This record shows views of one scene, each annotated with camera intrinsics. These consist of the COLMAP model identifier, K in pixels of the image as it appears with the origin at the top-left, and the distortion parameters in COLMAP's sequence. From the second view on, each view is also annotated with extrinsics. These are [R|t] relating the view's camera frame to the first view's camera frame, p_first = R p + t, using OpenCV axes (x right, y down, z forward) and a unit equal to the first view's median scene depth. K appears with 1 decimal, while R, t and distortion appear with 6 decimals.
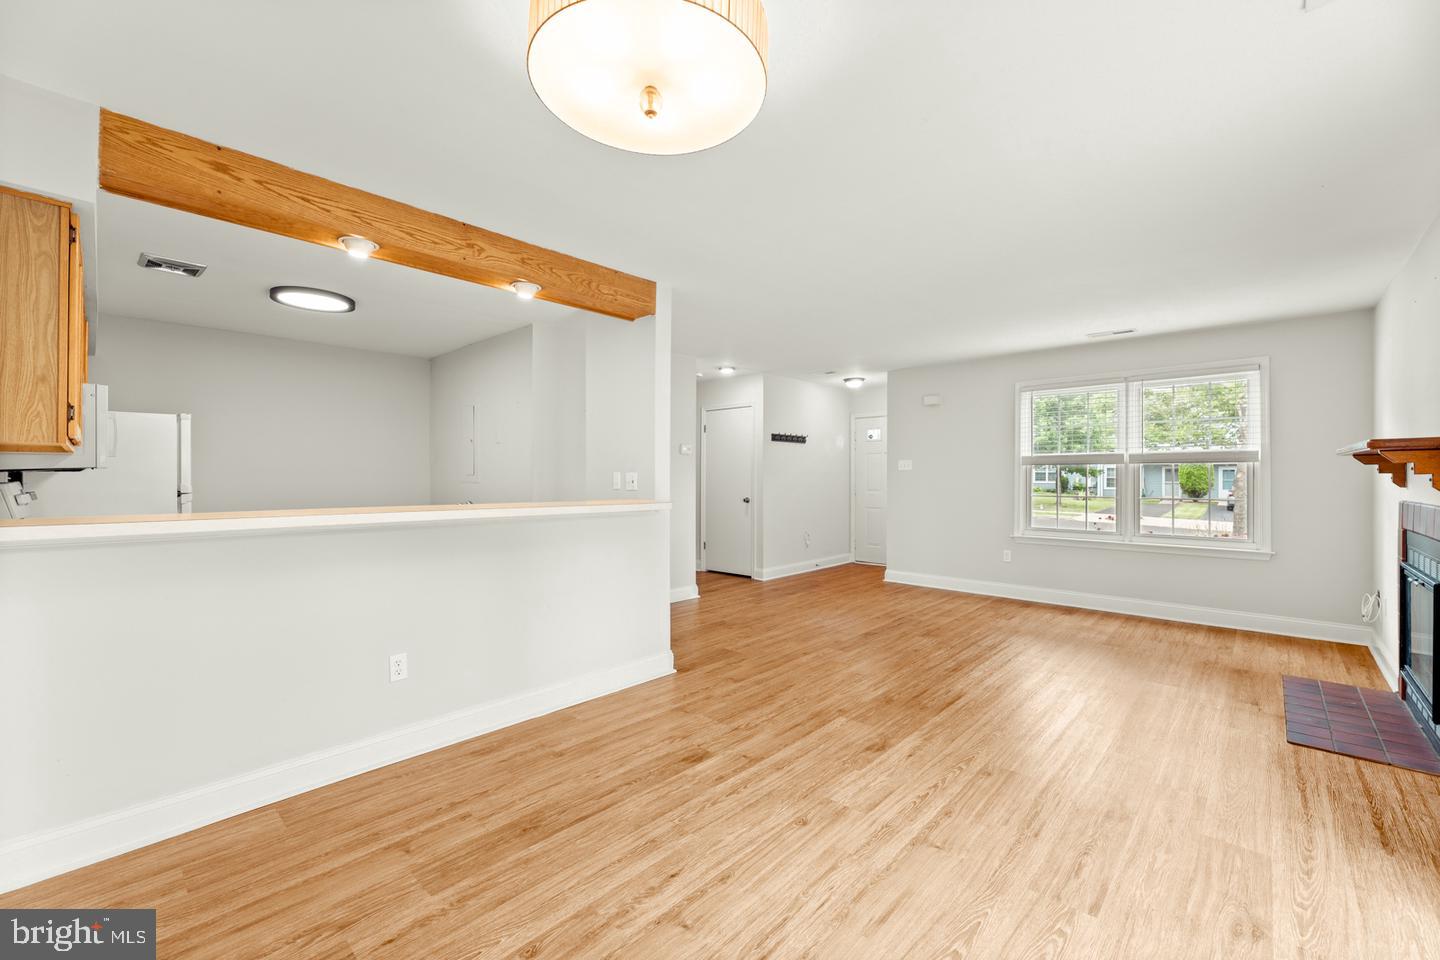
lens RADIAL K [[585.1, 0, 721.6], [0, 585.1, 475.2], [0, 0, 1]] dist [-0.000760, -0.000386]
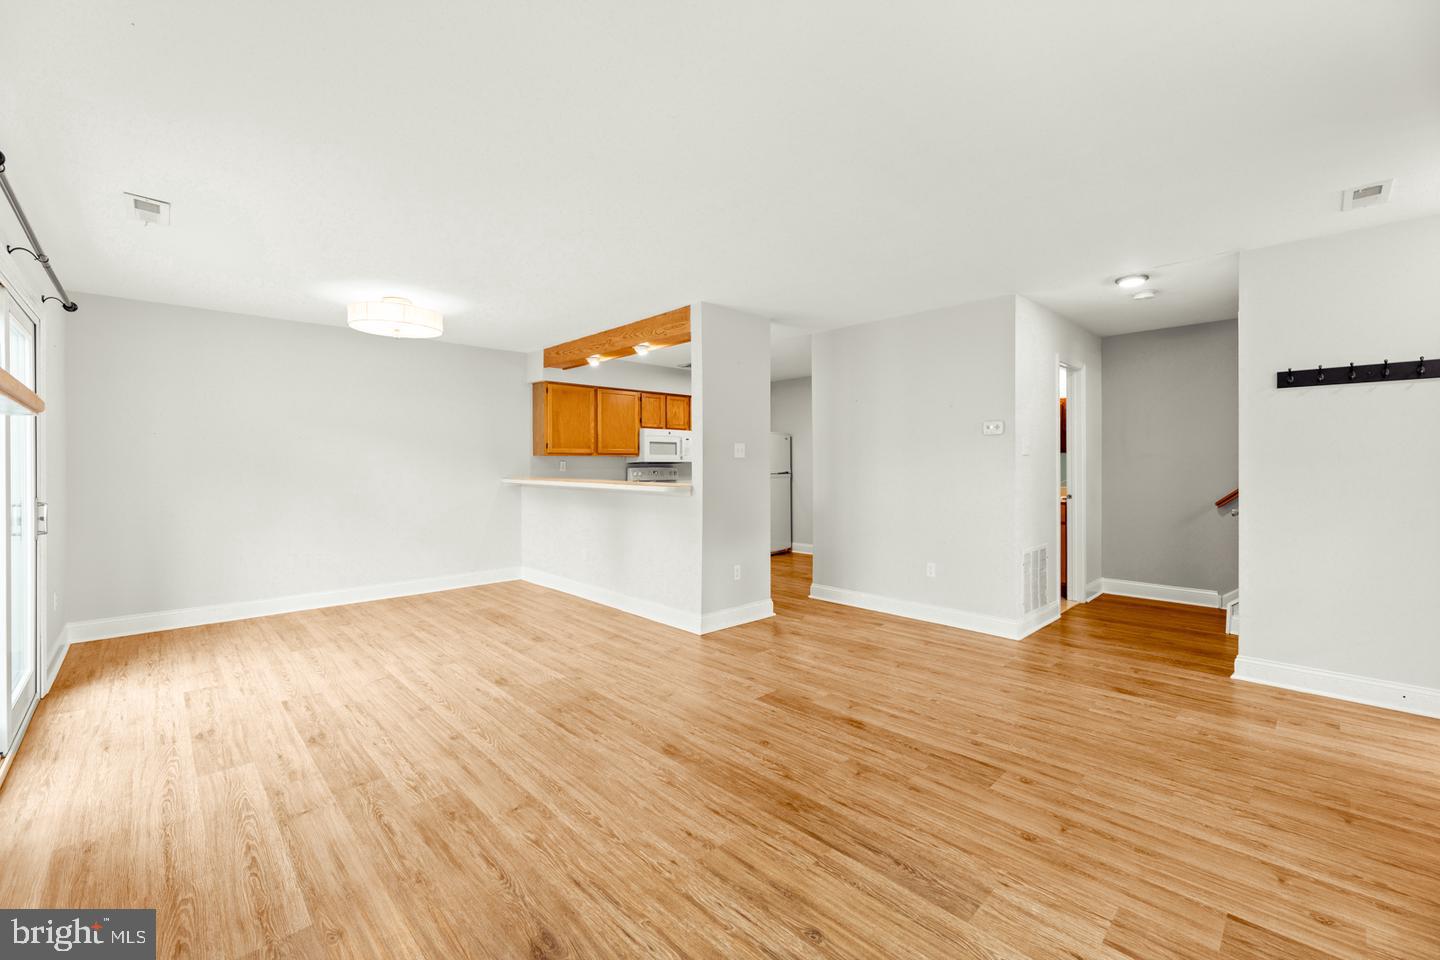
lens RADIAL K [[591.8, 0, 725.4], [0, 591.8, 465.1], [0, 0, 1]] dist [-0.000943, 0.000098]
pose [[-0.048822, 0.000687, -0.998807, 1.270406], [0.004352, 0.999990, 0.000475, 0.001380], [0.998798, -0.004323, -0.048824, 1.297197]]
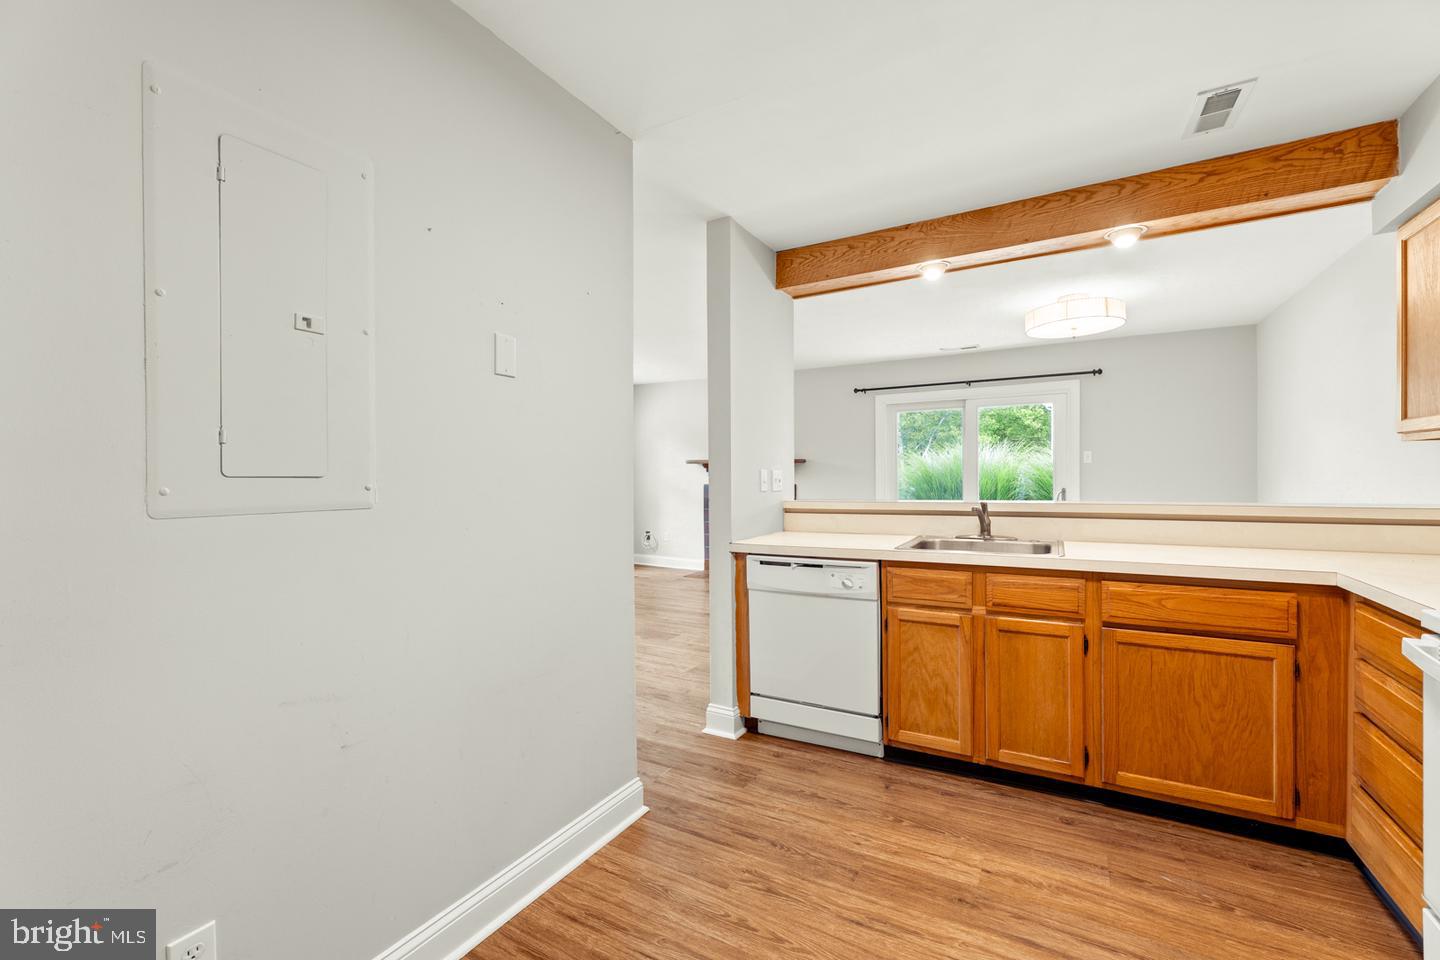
lens RADIAL K [[600.7, 0, 719.3], [0, 600.7, 469.5], [0, 0, 1]] dist [0.000454, 0.000630]
pose [[-0.223820, 0.008026, 0.974597, -1.163546], [0.003979, 0.999965, -0.007321, 0.004519], [-0.974622, 0.002240, -0.223844, 1.529924]]
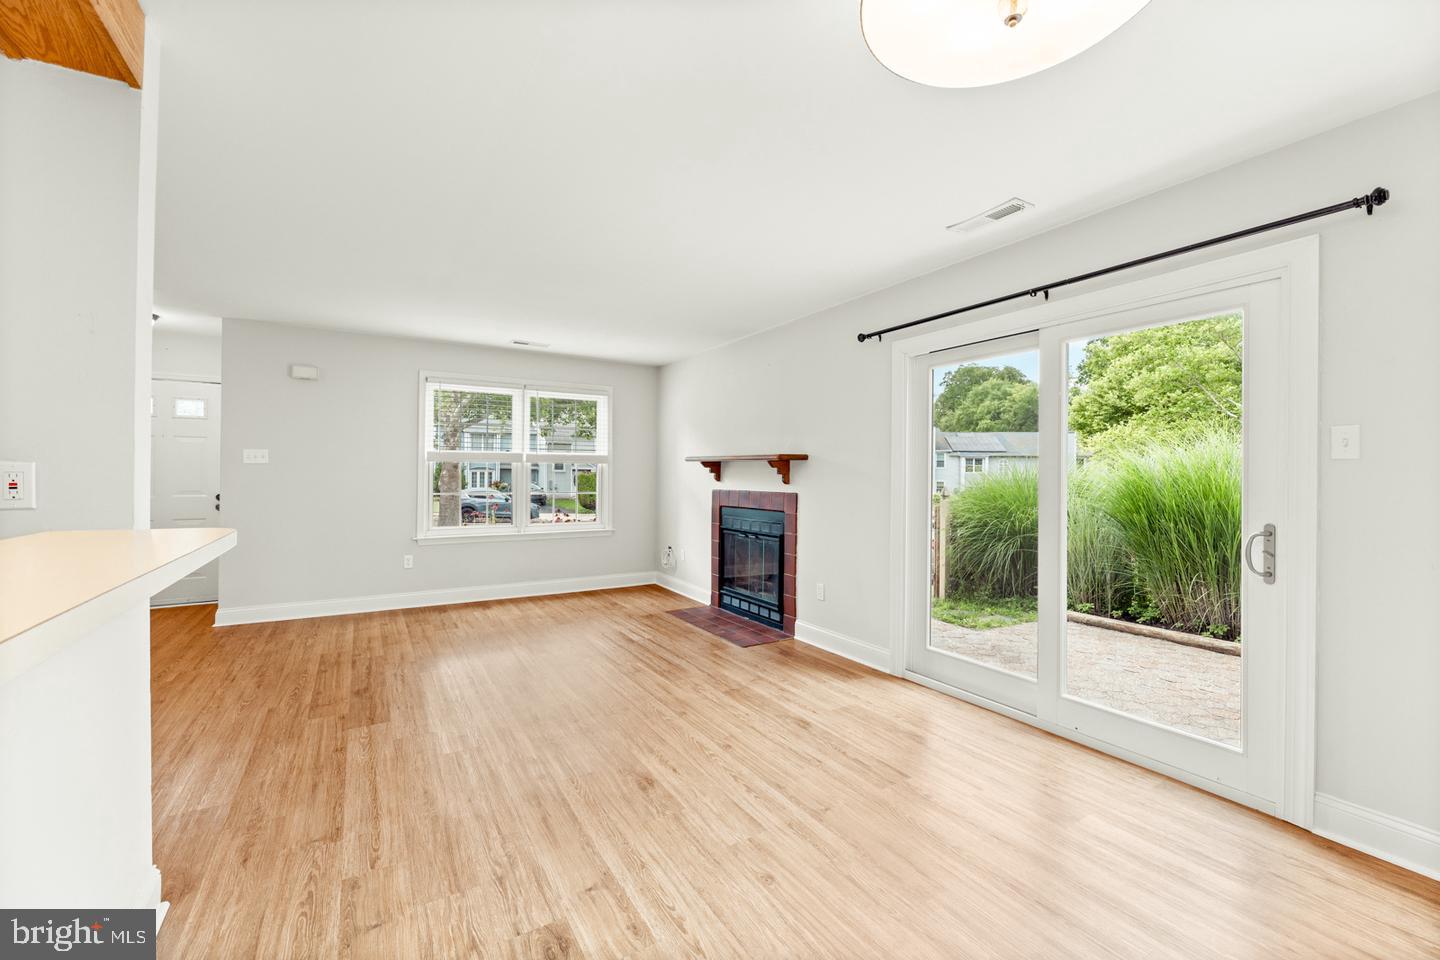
lens RADIAL K [[585.1, 0, 721.6], [0, 585.1, 475.2], [0, 0, 1]] dist [-0.000760, -0.000386]
pose [[0.268251, 0.001006, 0.963348, -0.465806], [-0.009354, 0.999955, 0.001561, -0.000690], [-0.963304, -0.009430, 0.268249, 0.551340]]
